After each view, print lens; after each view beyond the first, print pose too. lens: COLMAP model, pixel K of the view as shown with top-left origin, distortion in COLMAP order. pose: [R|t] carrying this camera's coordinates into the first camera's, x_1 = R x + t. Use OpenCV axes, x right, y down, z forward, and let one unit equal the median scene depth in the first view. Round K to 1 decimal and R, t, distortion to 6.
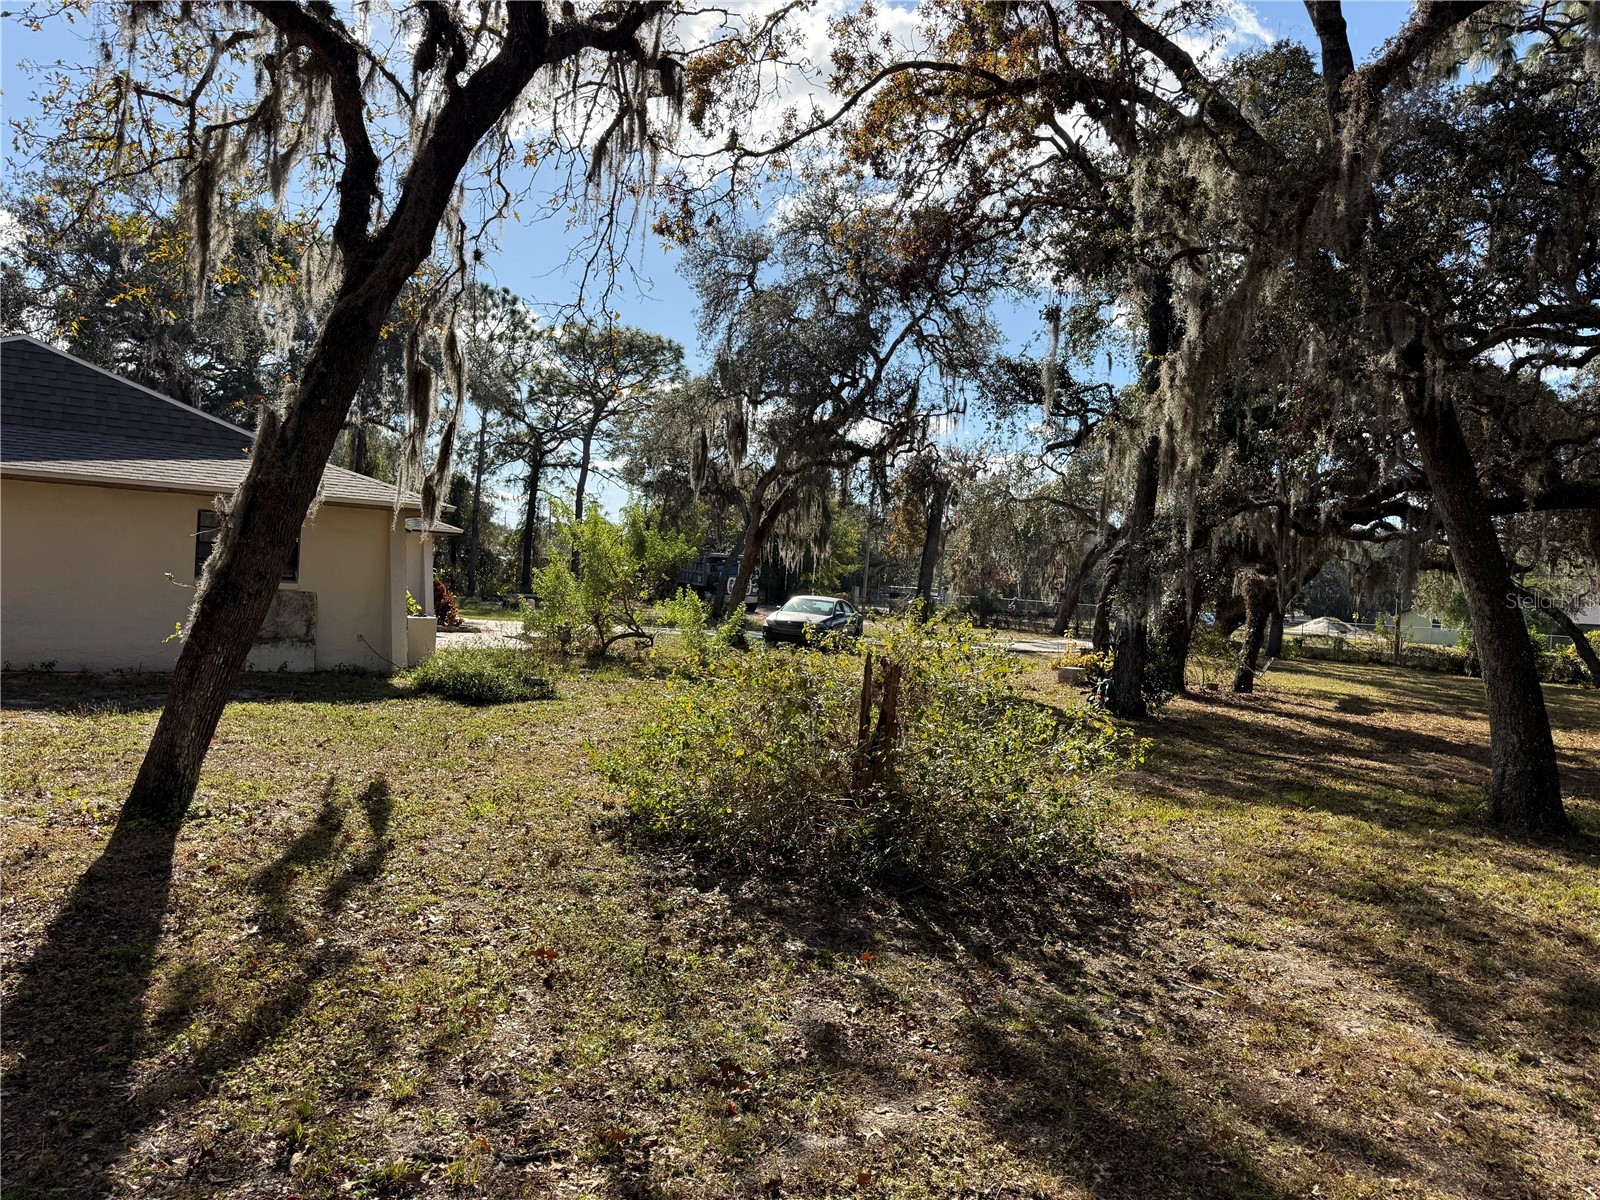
lens RADIAL K [[1108.3, 0, 793.3], [0, 1108.3, 603.4], [0, 0, 1]] dist [0.041447, -0.050129]
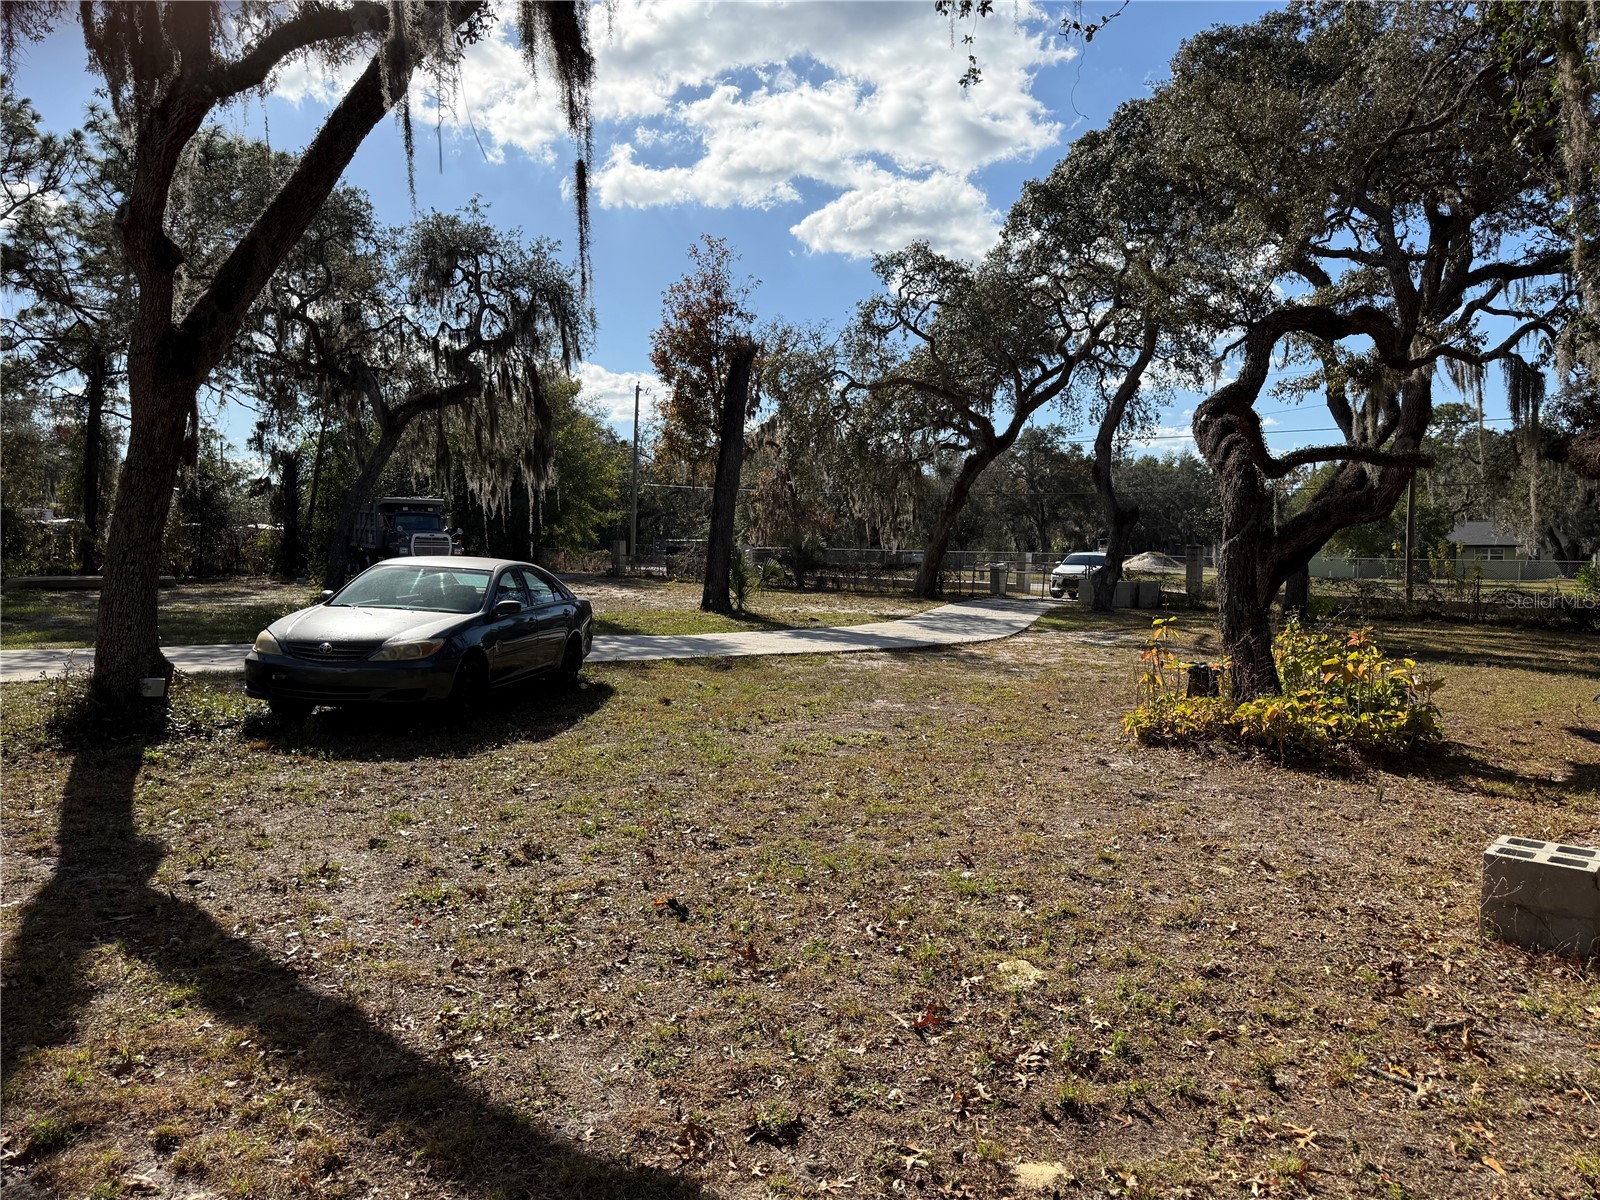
lens RADIAL K [[1108.3, 0, 795.5], [0, 1108.3, 604.2], [0, 0, 1]] dist [0.041447, -0.050129]
pose [[0.979177, -0.060132, 0.193899, 0.038676], [0.052411, 0.997624, 0.044714, -0.000571], [-0.196127, -0.033620, 0.980002, 0.396117]]
